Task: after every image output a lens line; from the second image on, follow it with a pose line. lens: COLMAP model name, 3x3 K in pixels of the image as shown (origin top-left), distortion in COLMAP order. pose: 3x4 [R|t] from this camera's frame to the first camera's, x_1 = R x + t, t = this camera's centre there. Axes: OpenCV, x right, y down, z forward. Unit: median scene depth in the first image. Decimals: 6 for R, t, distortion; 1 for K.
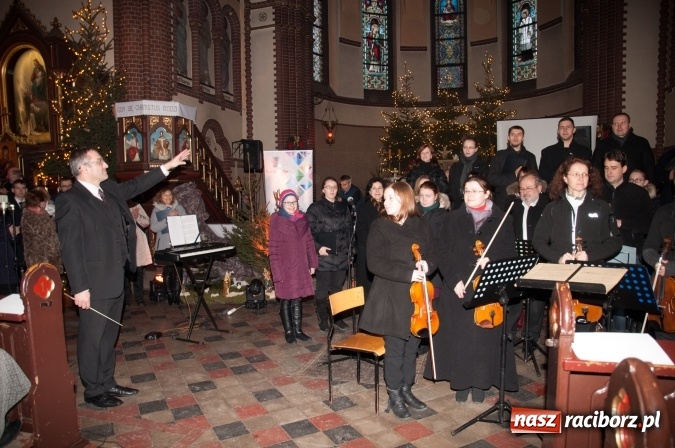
lens RADIAL K [[508.5, 0, 336.8], [0, 508.5, 215.9], [0, 0, 1]] dist [-0.048454, 0.064061]
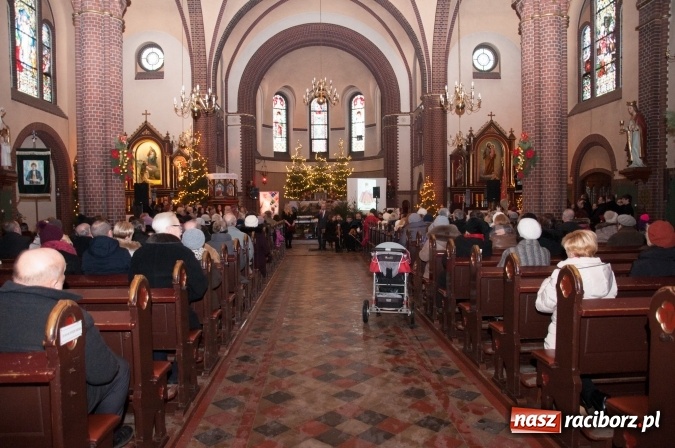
lens RADIAL K [[508.5, 0, 336.8], [0, 508.5, 215.9], [0, 0, 1]] dist [-0.048454, 0.064061]
pose [[0.950408, 0.006080, 0.310946, -0.296419], [0.005139, 0.999365, -0.035248, 0.042308], [-0.310963, 0.035098, 0.949774, -0.777296]]
